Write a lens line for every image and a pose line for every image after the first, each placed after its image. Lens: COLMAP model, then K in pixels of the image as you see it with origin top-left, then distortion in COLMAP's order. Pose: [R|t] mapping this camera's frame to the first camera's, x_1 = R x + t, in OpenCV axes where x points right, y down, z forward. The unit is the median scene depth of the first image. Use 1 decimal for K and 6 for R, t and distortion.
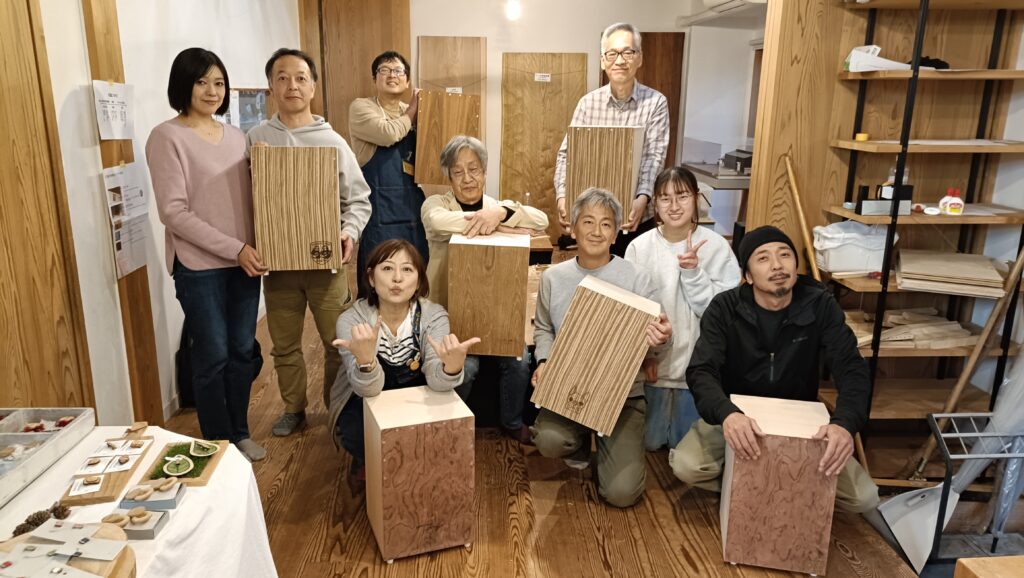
lens RADIAL K [[770.5, 0, 512.0], [0, 770.5, 289.0], [0, 0, 1]] dist [0.074747, -0.045040]
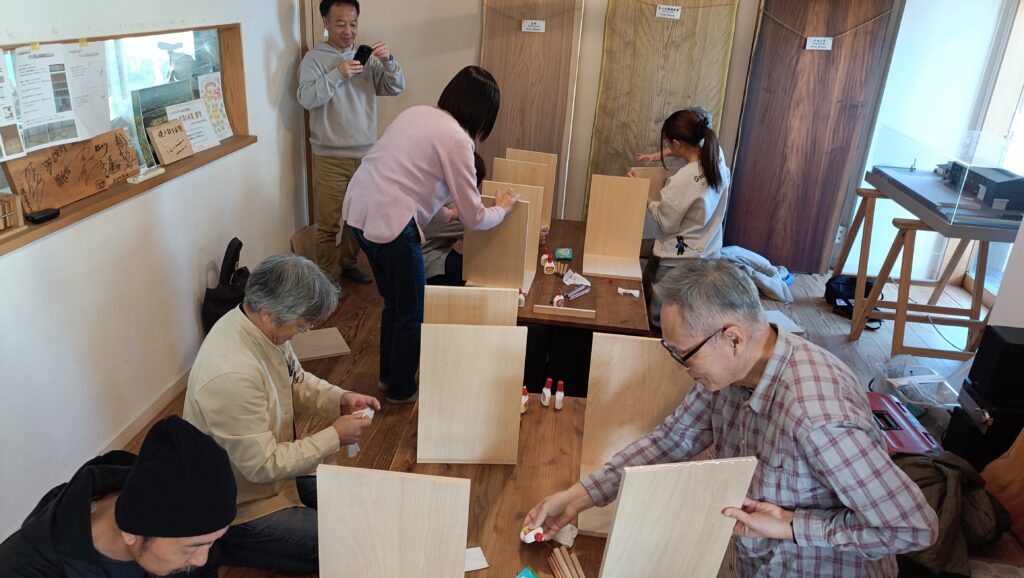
lens RADIAL K [[770.5, 0, 512.0], [0, 770.5, 289.0], [0, 0, 1]] dist [0.074747, -0.045040]
pose [[0.985633, 0.106672, -0.130951, 0.024731], [-0.089527, 0.987400, 0.130483, -0.142189], [0.143220, -0.116885, 0.982764, 0.372386]]
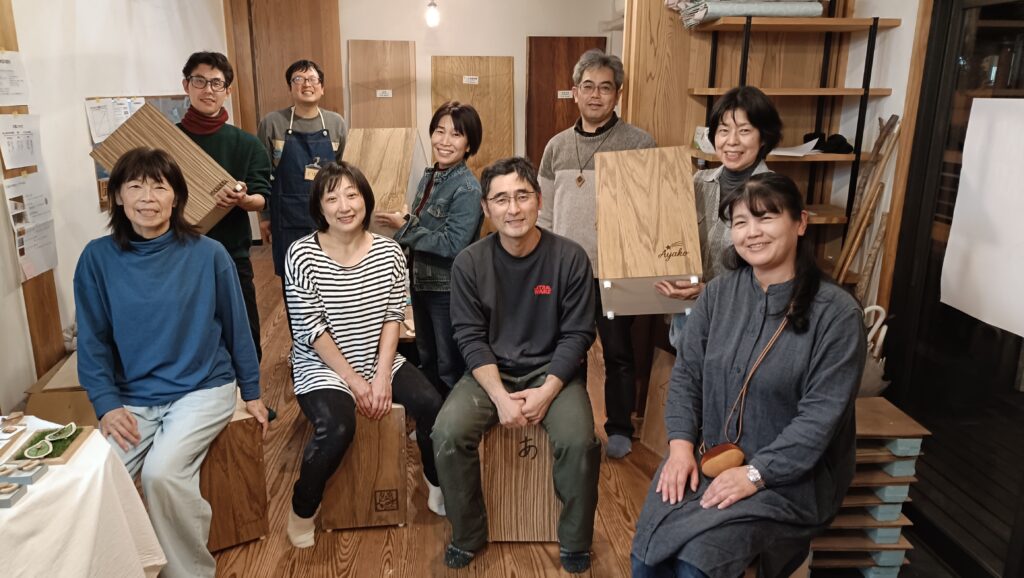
lens RADIAL K [[770.5, 0, 512.0], [0, 770.5, 289.0], [0, 0, 1]] dist [0.074747, -0.045040]
pose [[0.999046, -0.014672, 0.041129, 0.059613], [0.014357, 0.999865, 0.007944, -0.001620], [-0.041240, -0.007346, 0.999122, -0.048860]]
